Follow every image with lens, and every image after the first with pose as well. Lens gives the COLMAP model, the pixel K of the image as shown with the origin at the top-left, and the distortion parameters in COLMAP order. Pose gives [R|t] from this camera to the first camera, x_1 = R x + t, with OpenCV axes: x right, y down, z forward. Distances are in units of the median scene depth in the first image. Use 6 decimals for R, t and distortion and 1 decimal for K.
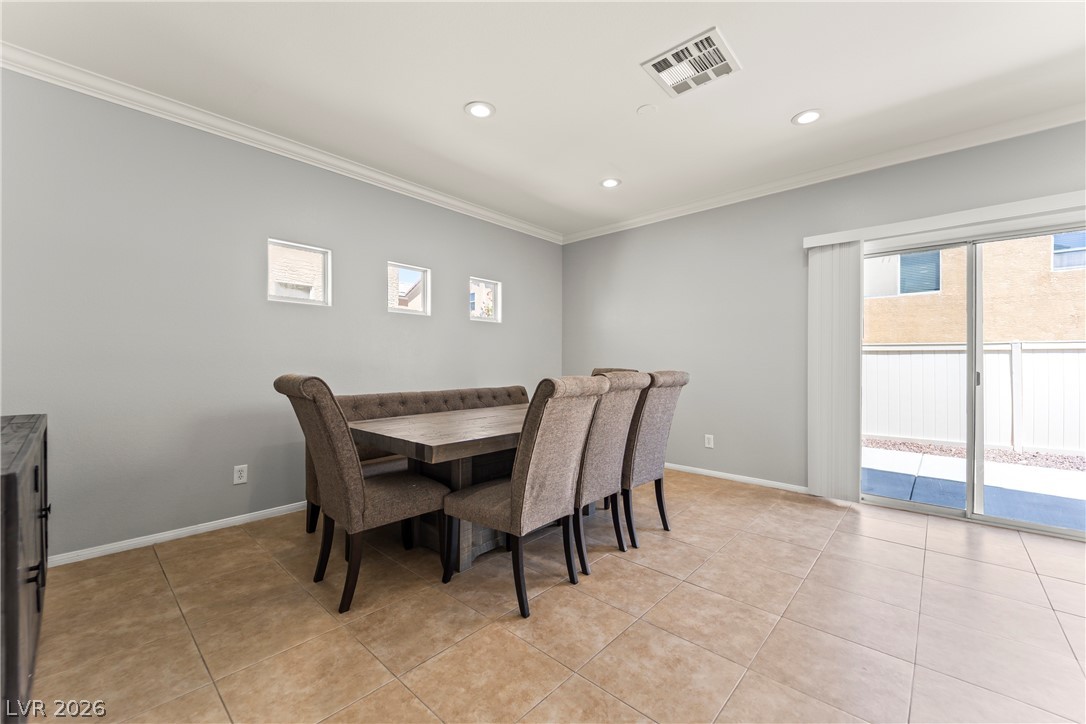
lens RADIAL K [[436.0, 0, 535.8], [0, 436.0, 359.0], [0, 0, 1]] dist [0.018014, -0.007887]
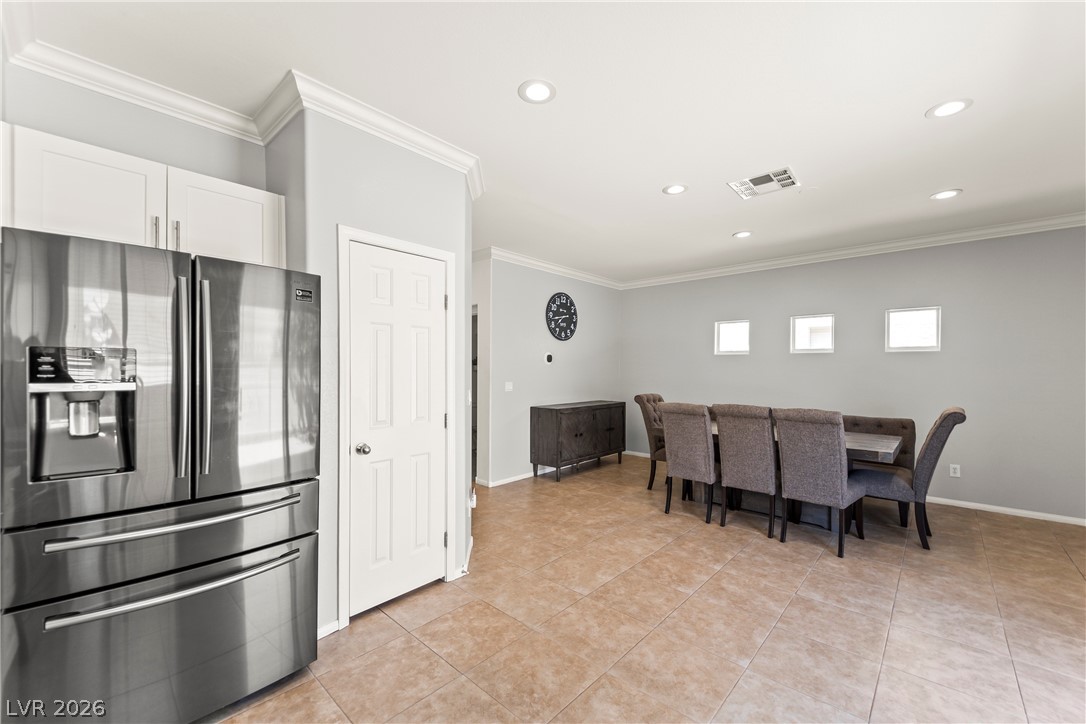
lens RADIAL K [[436.0, 0, 535.7], [0, 436.0, 366.8], [0, 0, 1]] dist [0.018014, -0.007887]
pose [[0.000855, -0.005841, -0.999983, 1.309118], [-0.000271, 0.999983, -0.005841, -0.068357], [1.000000, 0.000276, 0.000854, 0.228176]]
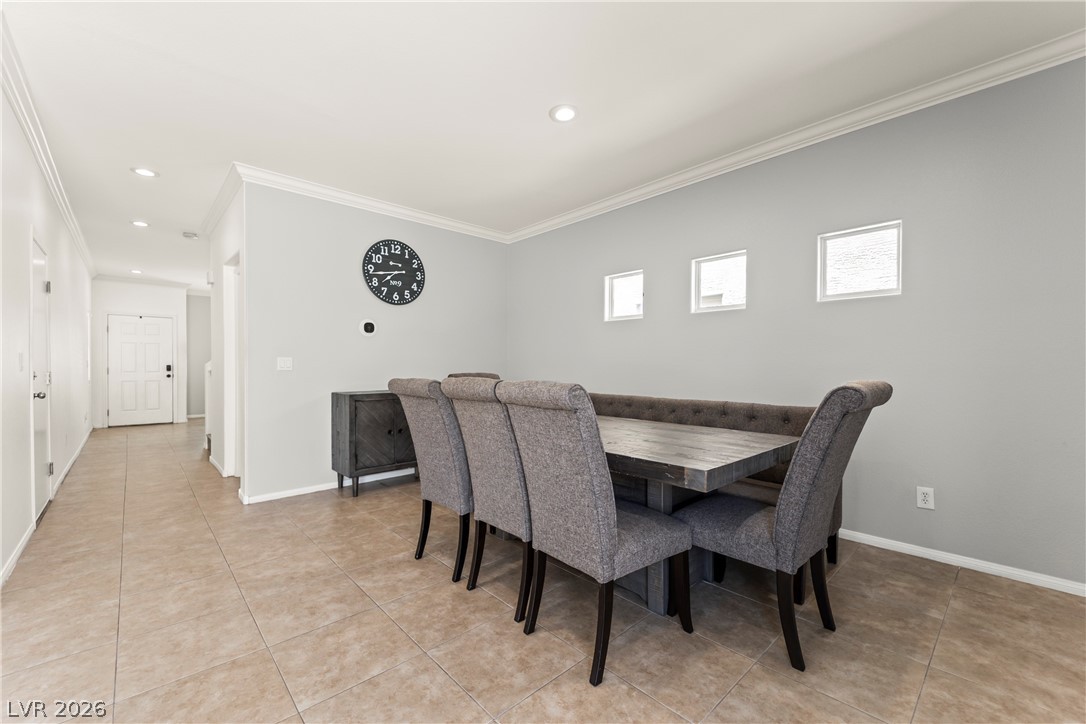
lens RADIAL K [[436.0, 0, 528.7], [0, 436.0, 368.5], [0, 0, 1]] dist [0.018014, -0.007887]
pose [[-0.087713, 0.005716, -0.996129, 0.783721], [0.002649, 0.999981, 0.005505, 0.006613], [0.996142, -0.002156, -0.087726, 0.906776]]
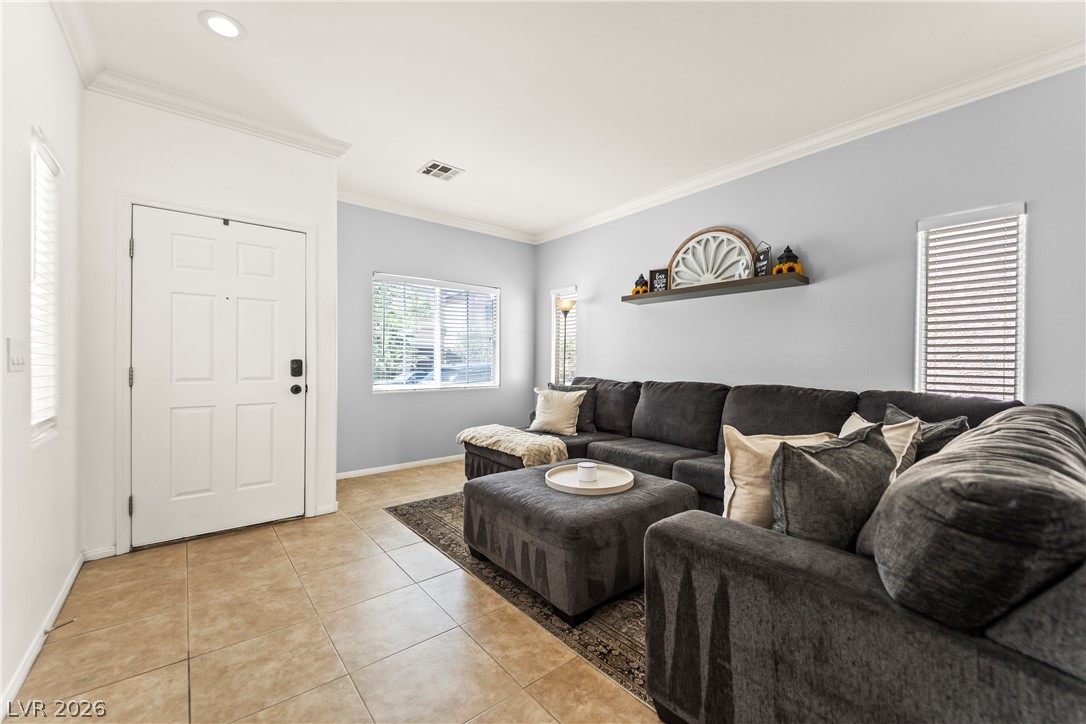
lens RADIAL K [[436.0, 0, 540.8], [0, 436.0, 366.2], [0, 0, 1]] dist [0.018014, -0.007887]
pose [[-0.154953, 0.008955, -0.987881, -1.259292], [-0.000673, 0.999958, 0.009170, -0.001590], [0.987922, 0.002085, -0.154941, -1.305169]]
